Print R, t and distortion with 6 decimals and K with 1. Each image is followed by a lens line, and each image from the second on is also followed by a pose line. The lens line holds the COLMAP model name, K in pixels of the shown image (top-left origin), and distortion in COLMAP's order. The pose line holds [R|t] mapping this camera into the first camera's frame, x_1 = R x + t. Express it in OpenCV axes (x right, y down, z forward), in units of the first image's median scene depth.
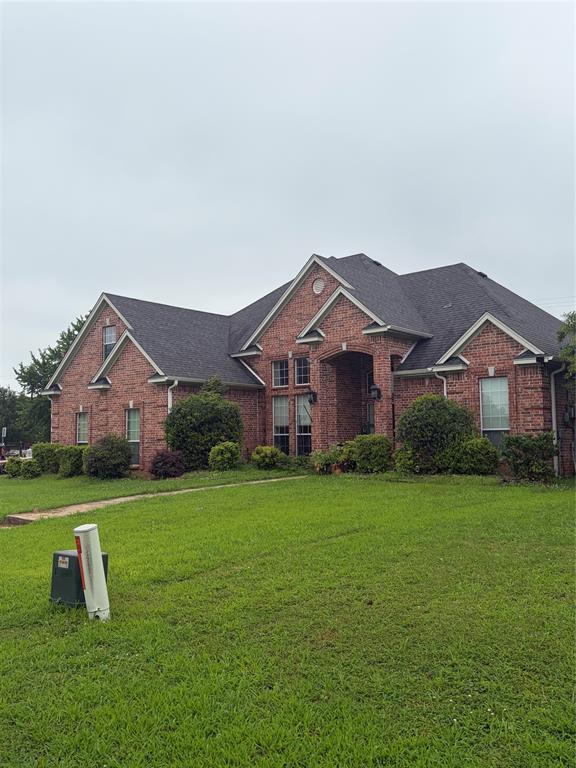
lens RADIAL K [[696.7, 0, 287.7], [0, 696.7, 385.1], [0, 0, 1]] dist [0.046807, 0.000000]
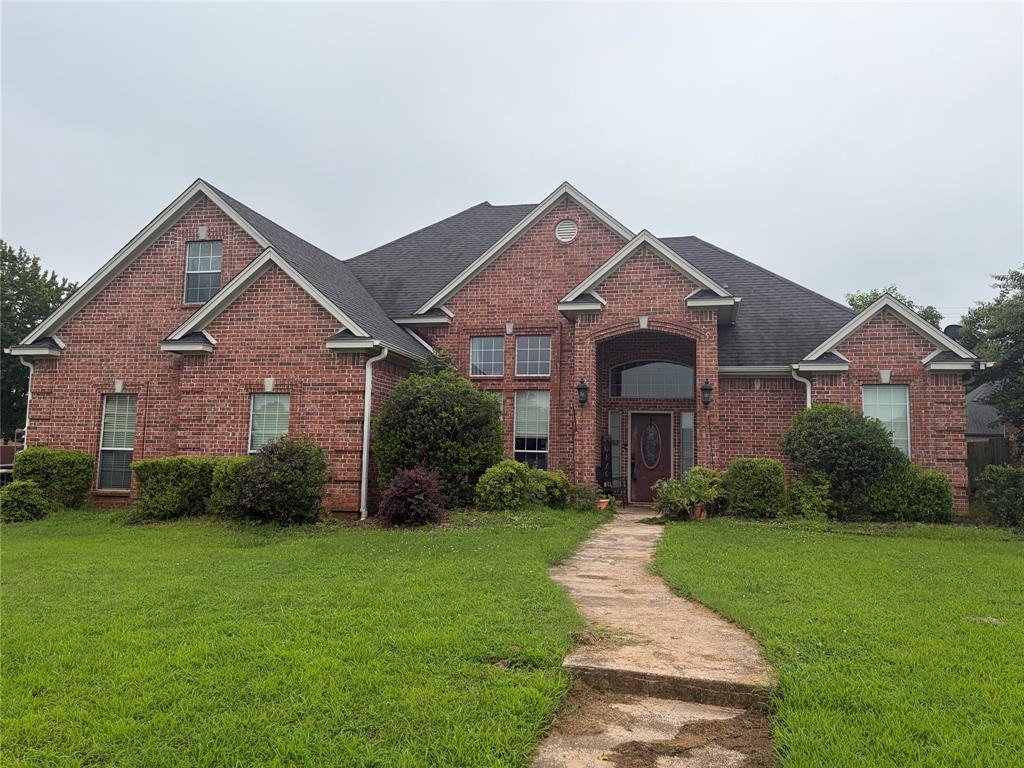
lens RADIAL K [[772.4, 0, 512.3], [0, 772.4, 382.8], [0, 0, 1]] dist [0.034485, -0.003183]
pose [[0.885495, 0.079248, 0.457841, -0.354645], [-0.070747, 0.996855, -0.035717, 0.036433], [-0.459232, -0.000764, 0.888316, 0.390365]]
